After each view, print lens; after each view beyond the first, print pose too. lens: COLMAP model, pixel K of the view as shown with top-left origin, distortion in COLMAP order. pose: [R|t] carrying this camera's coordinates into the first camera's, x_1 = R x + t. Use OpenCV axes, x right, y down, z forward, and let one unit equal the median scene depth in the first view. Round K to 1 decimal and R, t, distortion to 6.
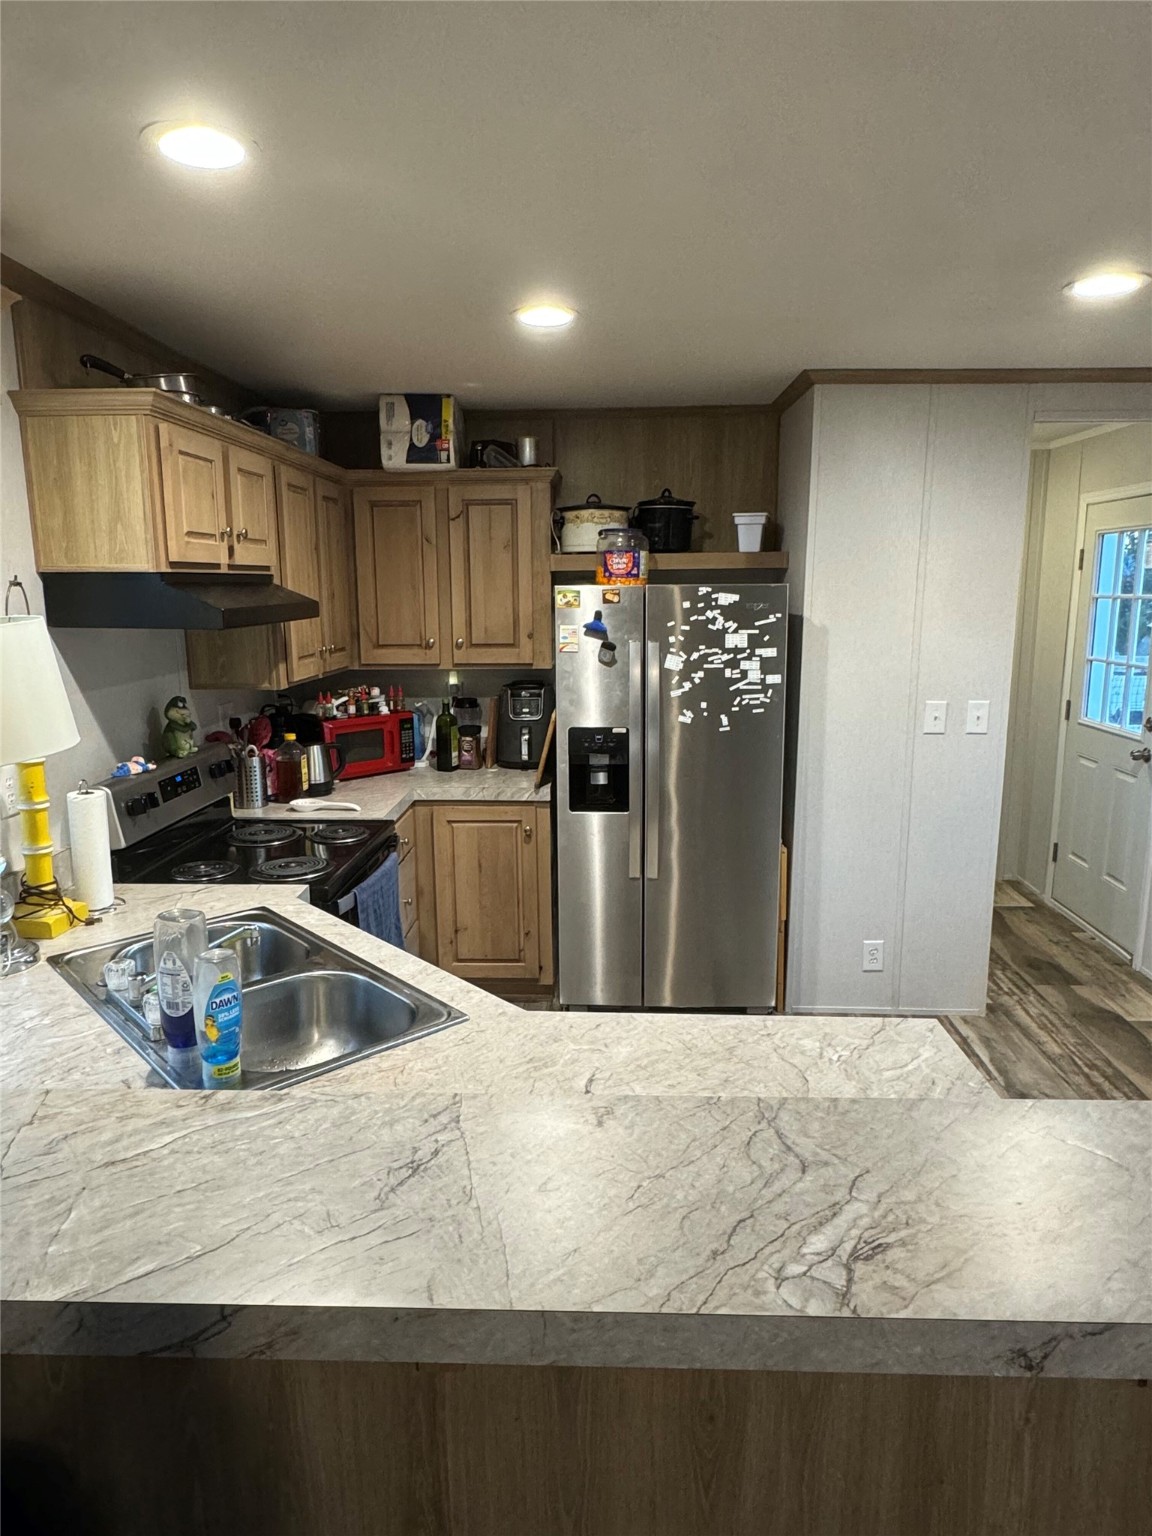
lens RADIAL K [[950.5, 0, 573.6], [0, 950.5, 763.1], [0, 0, 1]] dist [-0.003436, -0.002043]
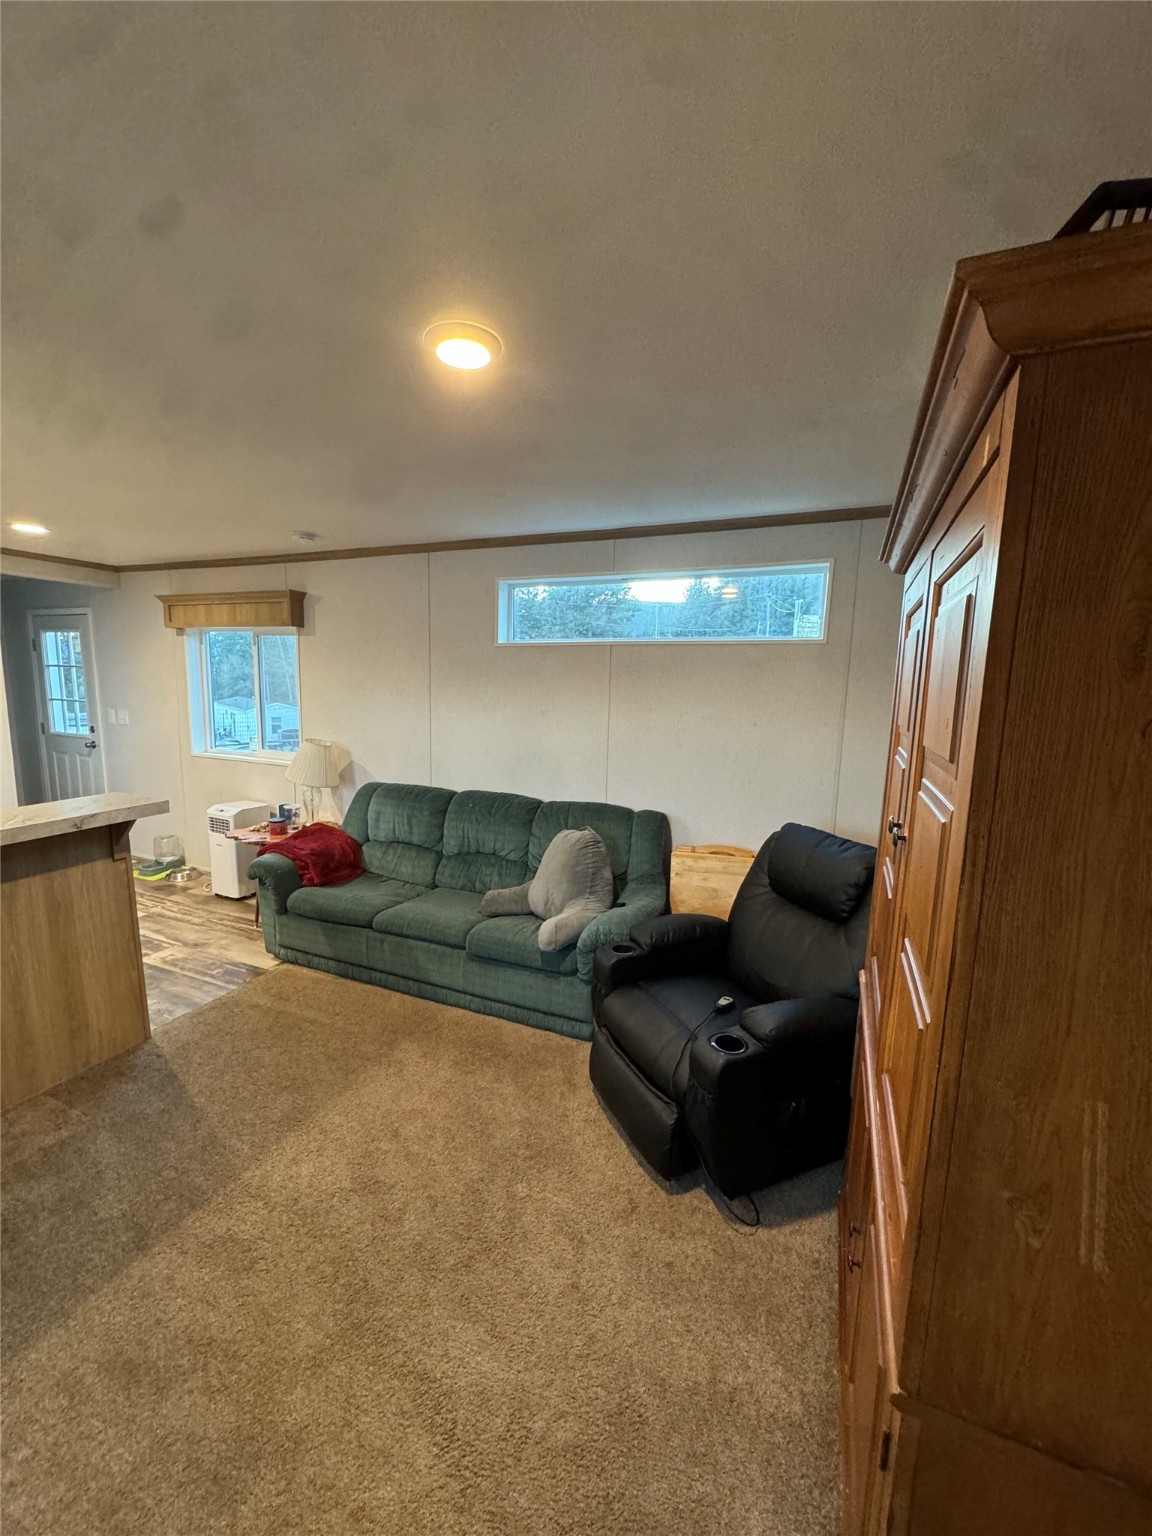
lens RADIAL K [[611.9, 0, 575.9], [0, 611.9, 767.2], [0, 0, 1]] dist [-0.003514, 0.000553]
pose [[0.351496, -0.124095, 0.927928, -0.286761], [0.146433, 0.986264, 0.076428, 0.104611], [-0.924666, 0.109015, 0.364840, -0.483997]]
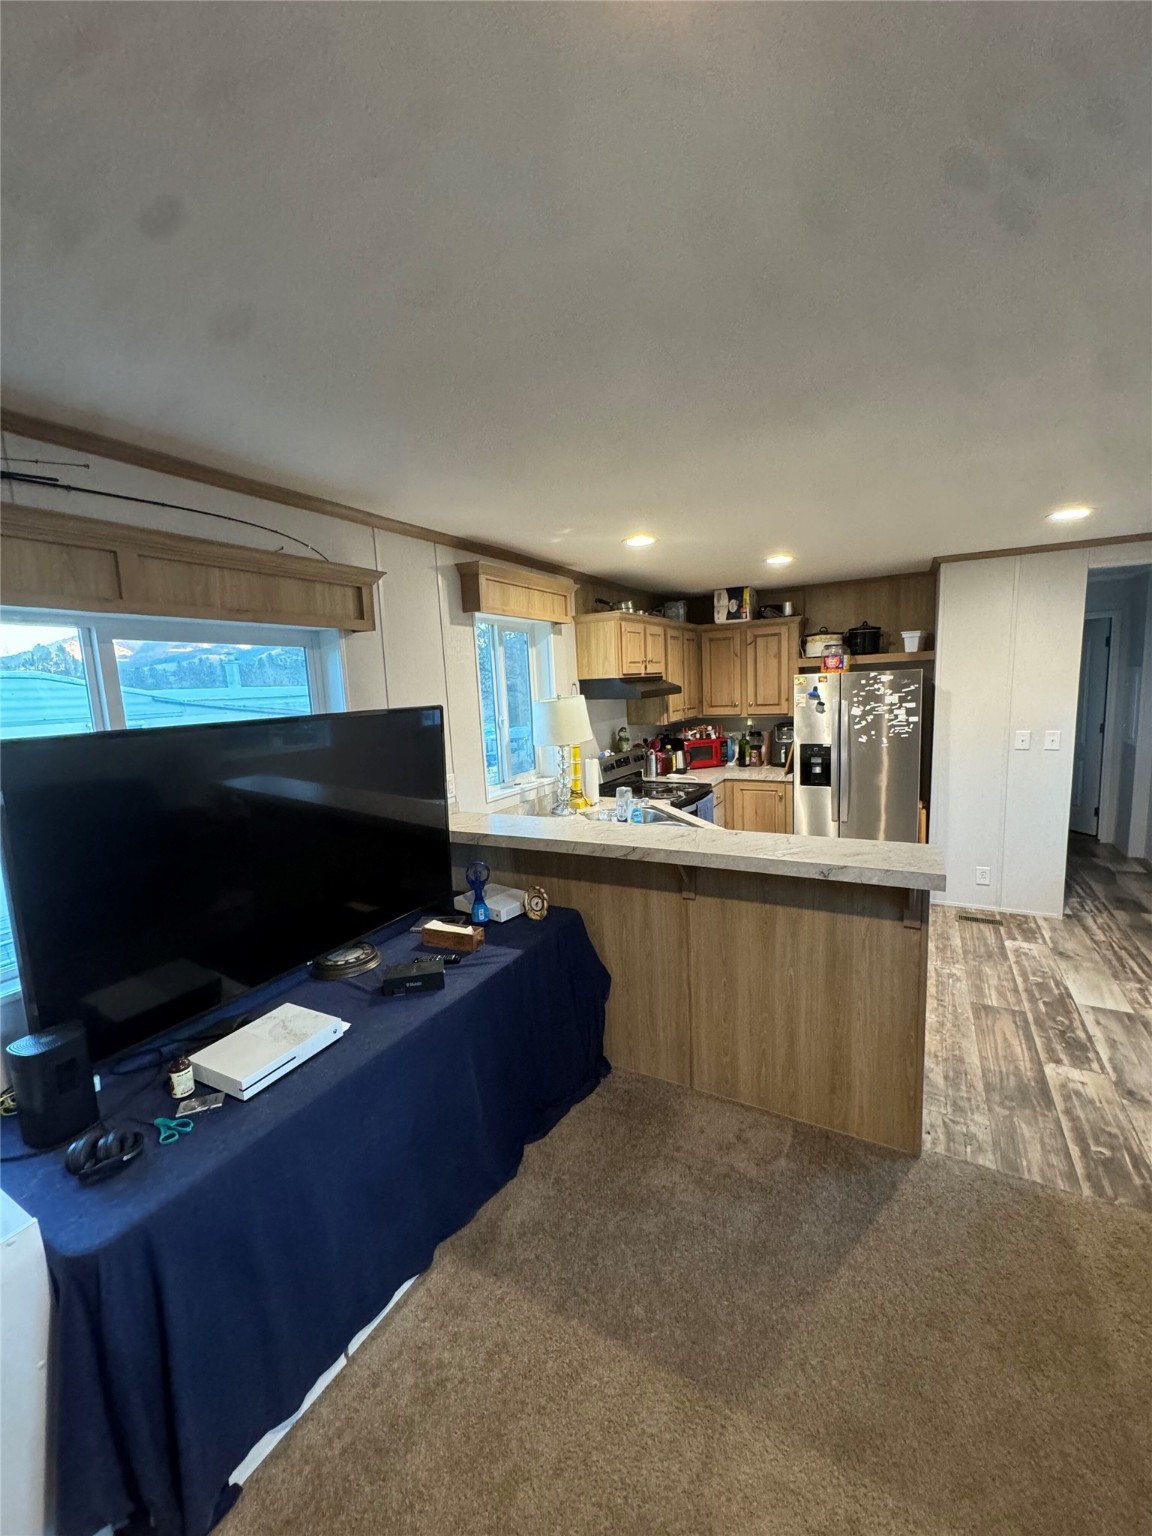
lens RADIAL K [[611.9, 0, 575.9], [0, 611.9, 767.2], [0, 0, 1]] dist [-0.003514, 0.000553]
pose [[0.895332, 0.025369, -0.444677, 0.146522], [-0.040125, 0.998911, -0.023801, 0.062300], [0.443589, 0.039152, 0.895375, -0.381171]]
